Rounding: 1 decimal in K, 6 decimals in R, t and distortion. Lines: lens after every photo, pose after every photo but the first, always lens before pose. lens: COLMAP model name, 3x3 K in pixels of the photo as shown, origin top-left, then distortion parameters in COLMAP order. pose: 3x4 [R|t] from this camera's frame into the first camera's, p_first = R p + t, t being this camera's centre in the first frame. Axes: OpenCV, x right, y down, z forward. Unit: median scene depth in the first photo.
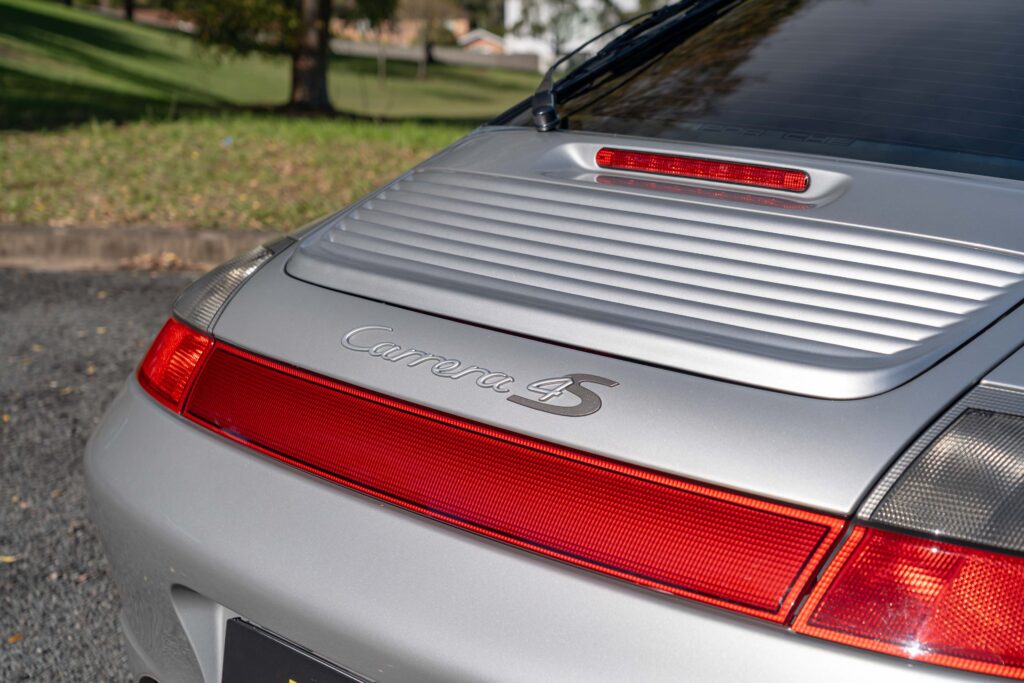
lens RADIAL K [[1708.1, 0, 512.2], [0, 1708.1, 296.6], [0, 0, 1]] dist [0.001610, 0.008101]
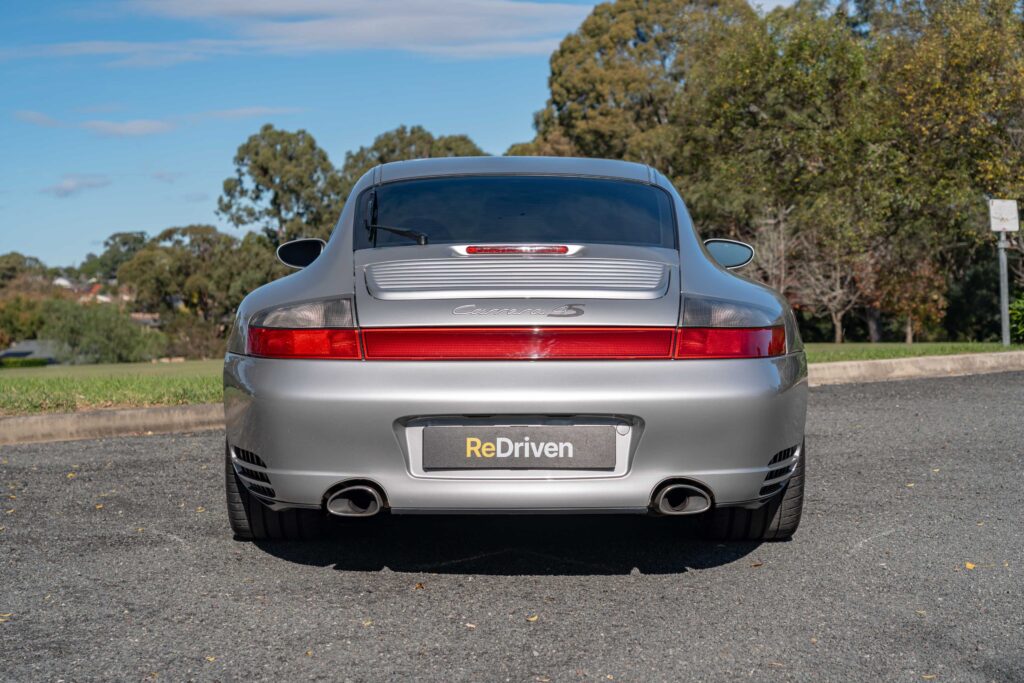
lens RADIAL K [[1774.1, 0, 512.0], [0, 1774.1, 341.5], [0, 0, 1]] dist [0.016985, 0.020507]
pose [[0.701814, -0.051438, 0.710501, -2.195413], [0.146445, 0.986504, -0.073236, 0.315300], [-0.697145, 0.155447, 0.699875, -1.081341]]
